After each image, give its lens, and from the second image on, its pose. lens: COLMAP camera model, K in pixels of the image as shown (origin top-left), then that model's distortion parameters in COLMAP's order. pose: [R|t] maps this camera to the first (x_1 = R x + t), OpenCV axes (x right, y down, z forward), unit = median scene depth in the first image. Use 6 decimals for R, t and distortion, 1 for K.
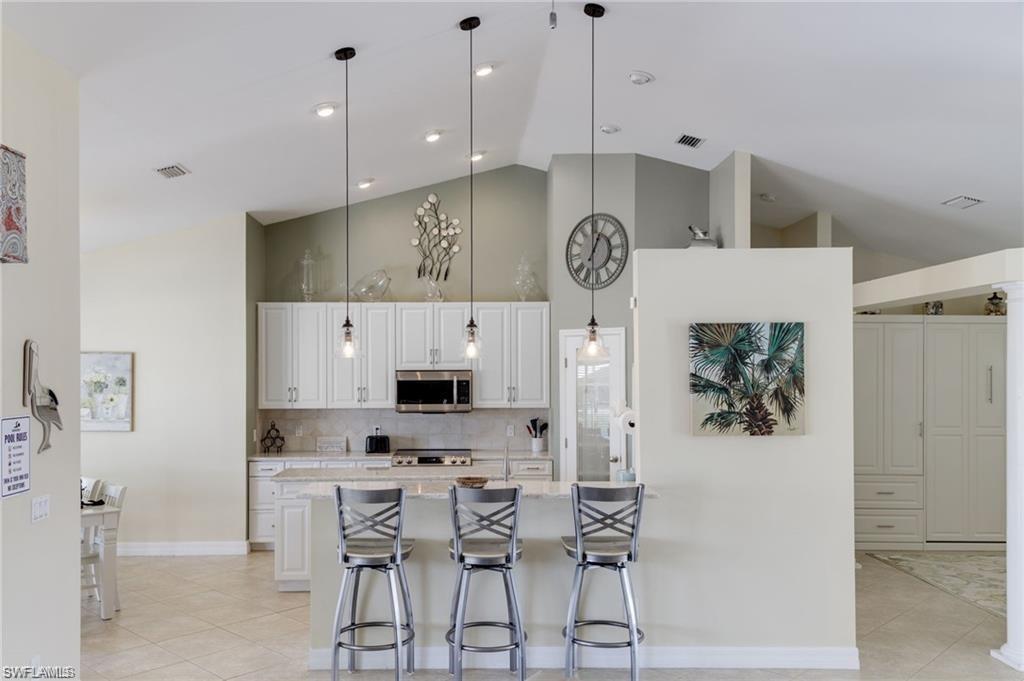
lens RADIAL K [[851.0, 0, 488.5], [0, 851.0, 361.1], [0, 0, 1]] dist [0.073352, -0.004244]
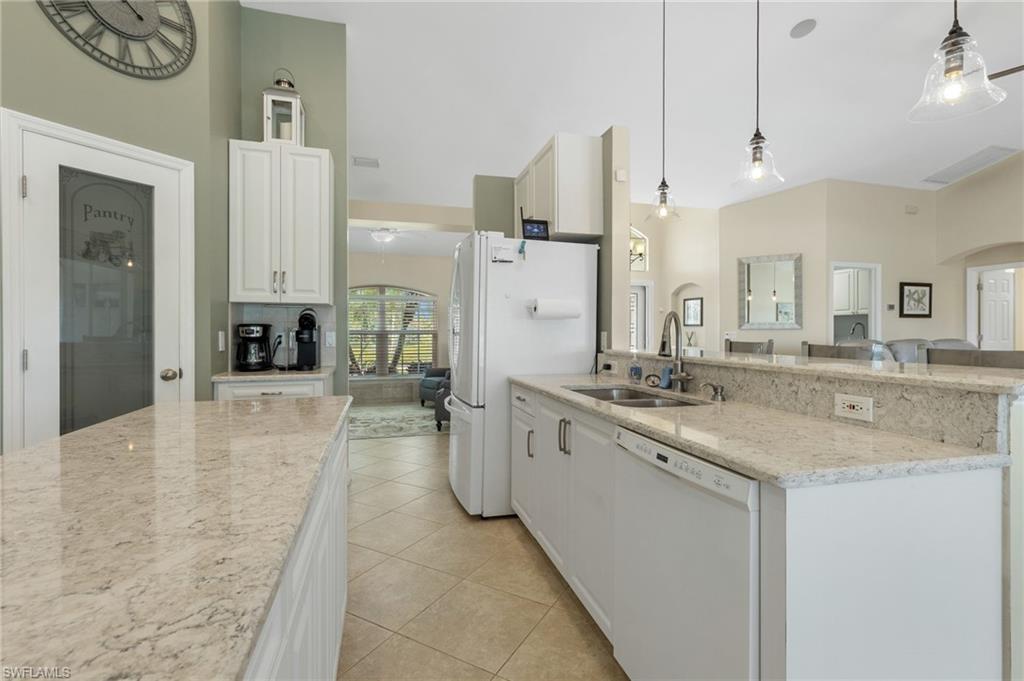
lens RADIAL K [[476.7, 0, 520.4], [0, 476.7, 331.4], [0, 0, 1]] dist [0.005410, -0.001299]
pose [[-0.273832, -0.004356, 0.961768, -0.220437], [-0.014859, 0.999890, 0.000298, 0.072205], [-0.961663, -0.014209, -0.273867, 0.759395]]
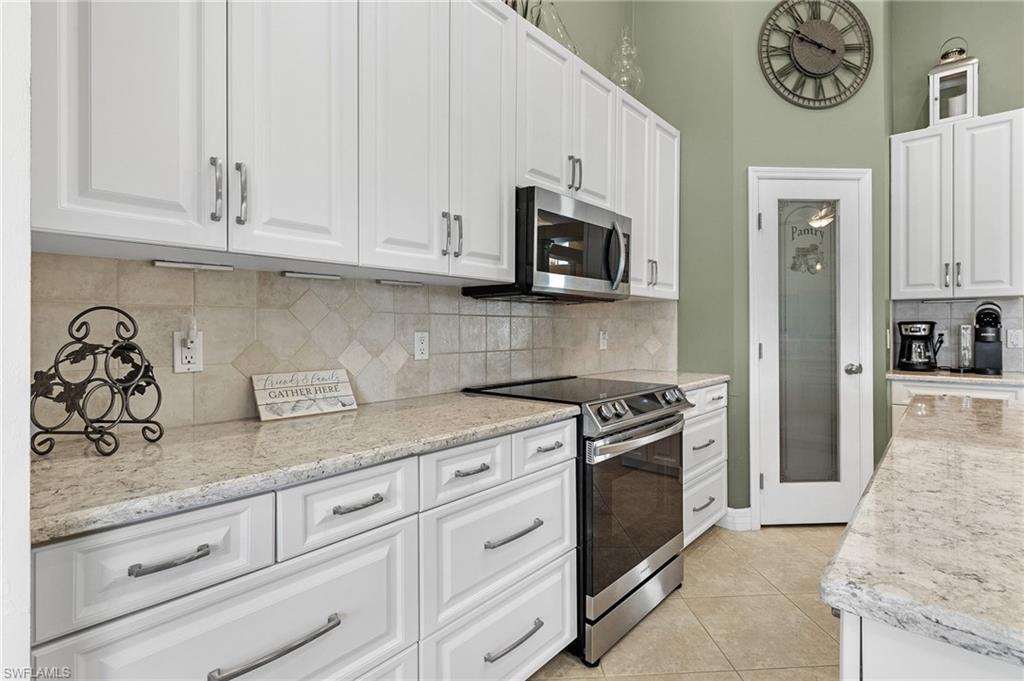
lens RADIAL K [[476.7, 0, 520.4], [0, 476.7, 331.4], [0, 0, 1]] dist [0.005410, -0.001299]
pose [[0.670388, -0.005267, 0.741992, -0.266945], [-0.003780, 0.999938, 0.010513, 0.074268], [-0.742001, -0.009853, 0.670326, 0.838986]]
